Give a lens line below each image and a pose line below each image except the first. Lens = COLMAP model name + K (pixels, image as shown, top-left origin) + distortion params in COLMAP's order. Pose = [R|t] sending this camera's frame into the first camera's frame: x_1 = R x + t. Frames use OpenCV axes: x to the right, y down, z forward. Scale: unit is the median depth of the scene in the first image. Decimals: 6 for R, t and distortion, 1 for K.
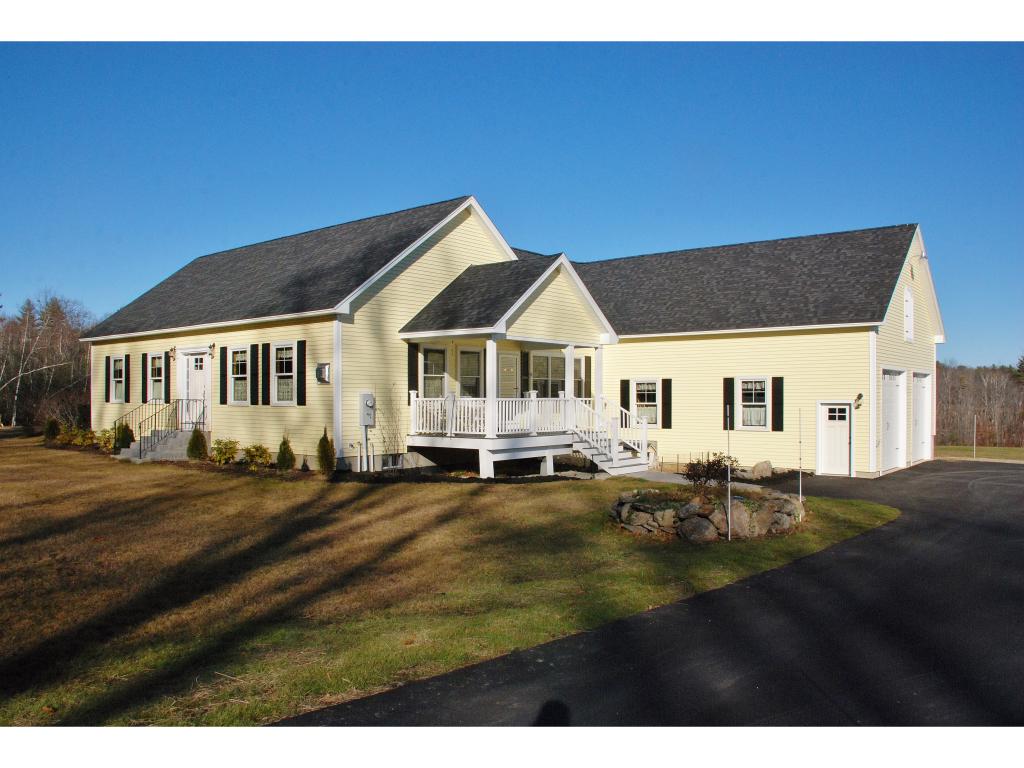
lens RADIAL K [[806.5, 0, 514.4], [0, 806.5, 386.1], [0, 0, 1]] dist [-0.127348, 0.036551]
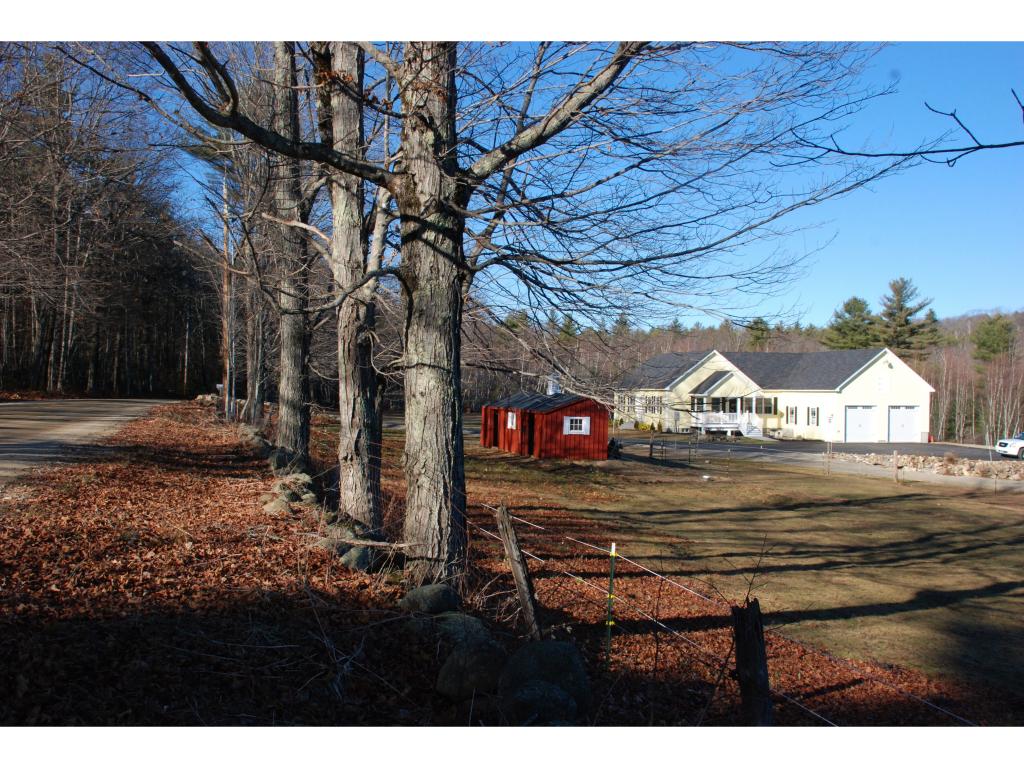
lens RADIAL K [[1049.2, 0, 518.6], [0, 1049.2, 389.0], [0, 0, 1]] dist [0.060461, 0.000000]
pose [[0.801681, 0.010350, -0.597663, 1.799503], [-0.002685, 0.999902, 0.013714, -0.131043], [0.597747, -0.009390, 0.801630, -2.794329]]
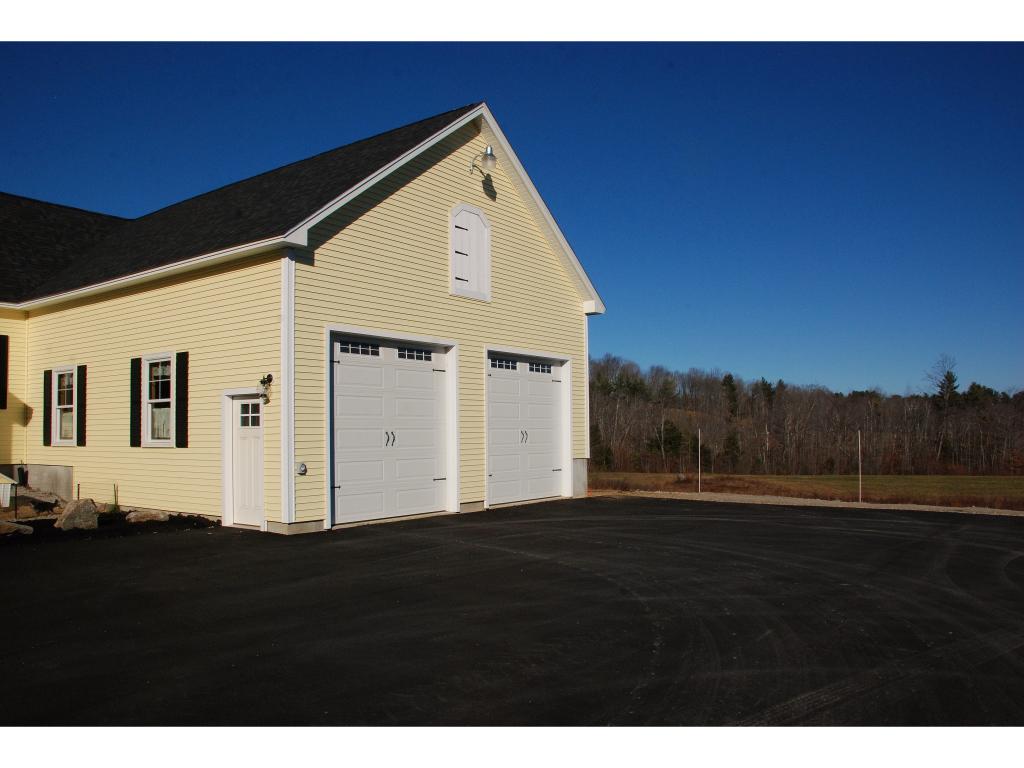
lens RADIAL K [[806.5, 0, 512.0], [0, 806.5, 382.9], [0, 0, 1]] dist [-0.127348, 0.036551]
pose [[0.998288, -0.009012, 0.057796, 0.551836], [0.011829, 0.998749, -0.048575, 0.041978], [-0.057286, 0.049176, 0.997146, 0.435409]]
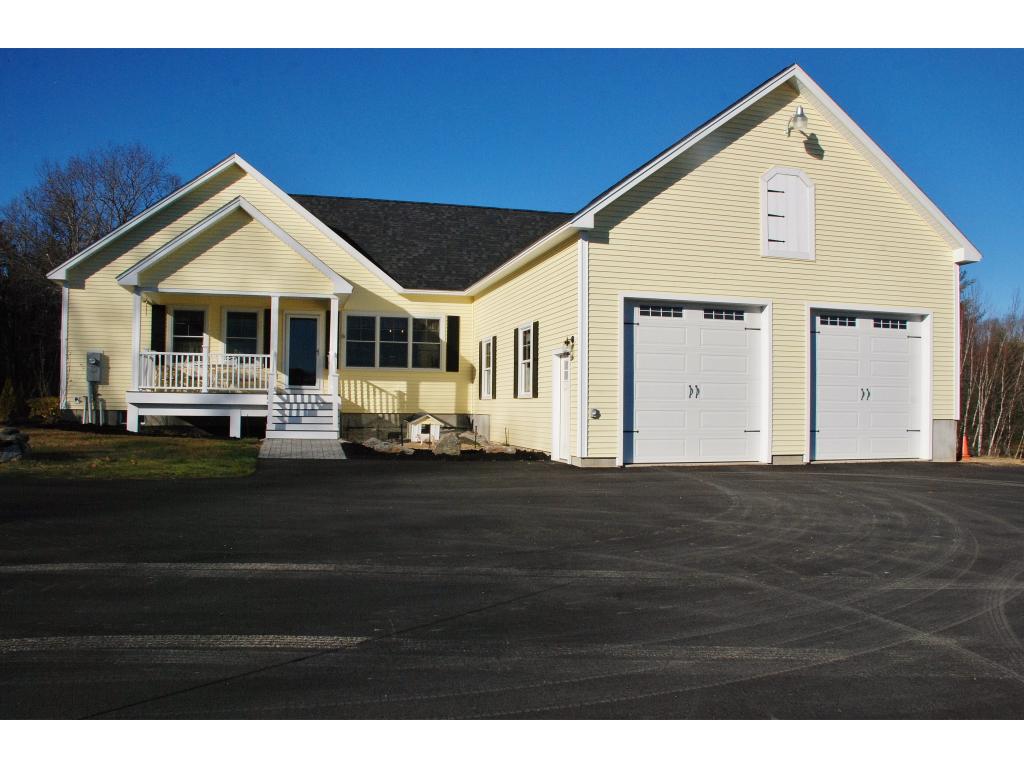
lens RADIAL K [[806.5, 0, 505.3], [0, 806.5, 369.3], [0, 0, 1]] dist [-0.127348, 0.036551]
pose [[0.803858, -0.019106, -0.594514, 0.764474], [-0.002700, 0.999357, -0.035766, 0.058920], [0.594815, 0.030356, 0.803289, 0.414998]]
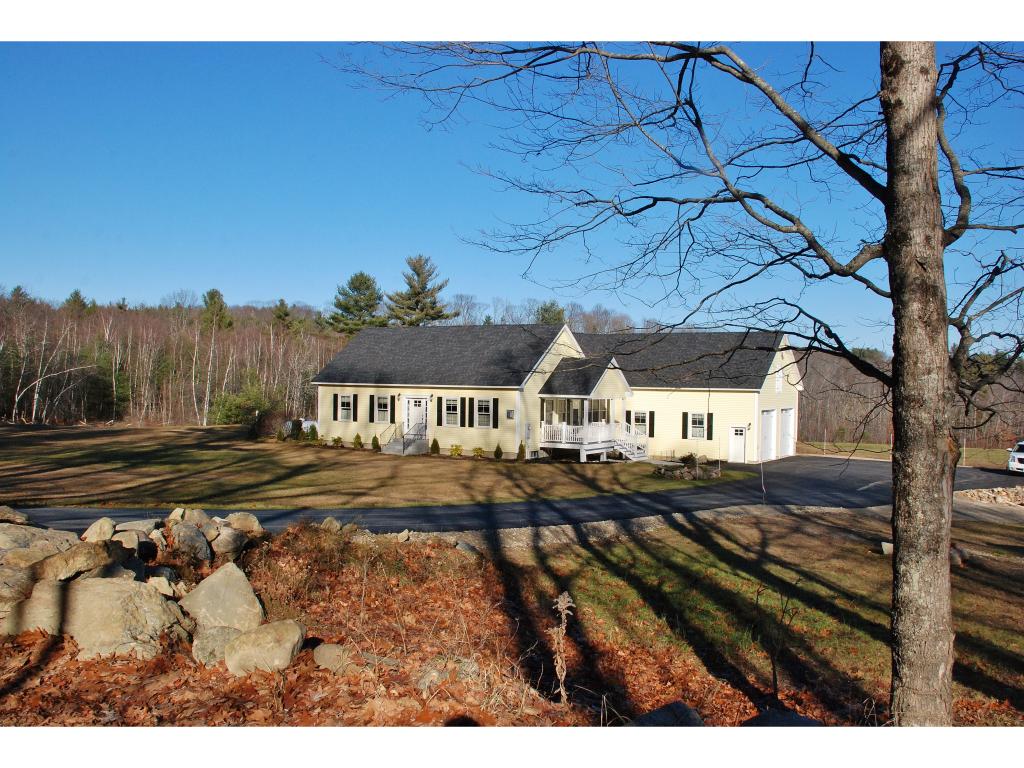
lens RADIAL K [[947.0, 0, 506.5], [0, 947.0, 389.4], [0, 0, 1]] dist [-0.064637, 0.000000]
pose [[0.993114, 0.011786, 0.116554, -0.465239], [-0.014751, 0.999588, 0.024604, -0.124920], [-0.116216, -0.026154, 0.992880, -1.324390]]
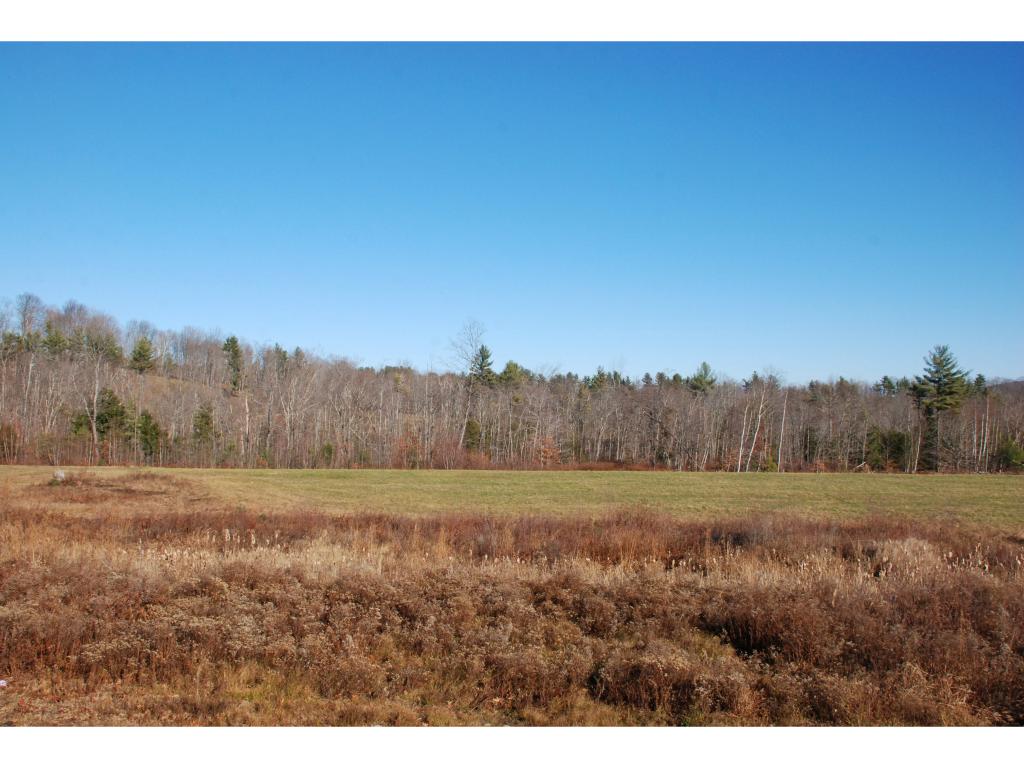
lens RADIAL K [[947.0, 0, 515.0], [0, 947.0, 384.9], [0, 0, 1]] dist [-0.064637, 0.000000]
pose [[0.825860, 0.021427, 0.563468, 1.050758], [-0.016159, 0.999767, -0.014334, 0.060510], [-0.563644, 0.002733, 0.826013, 1.084397]]
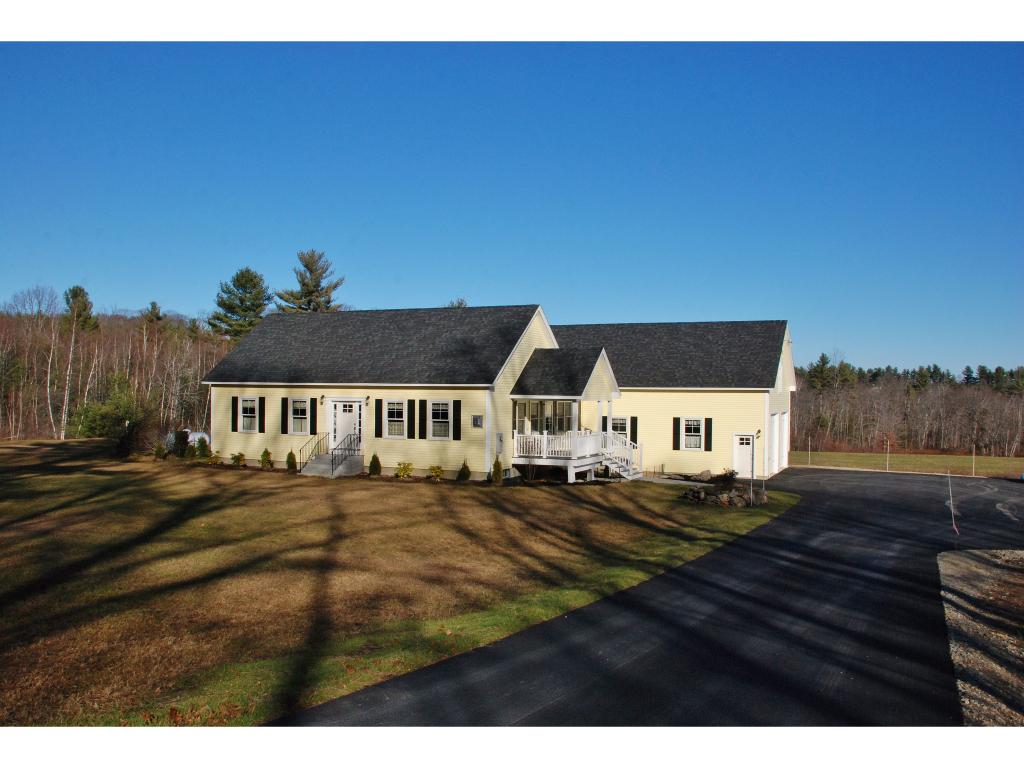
lens RADIAL K [[902.1, 0, 514.3], [0, 902.1, 391.6], [0, 0, 1]] dist [-0.062677, 0.065805]
pose [[0.964556, 0.009873, 0.263694, -0.554926], [-0.013740, 0.999823, 0.012825, -0.086493], [-0.263521, -0.015994, 0.964521, -0.689563]]
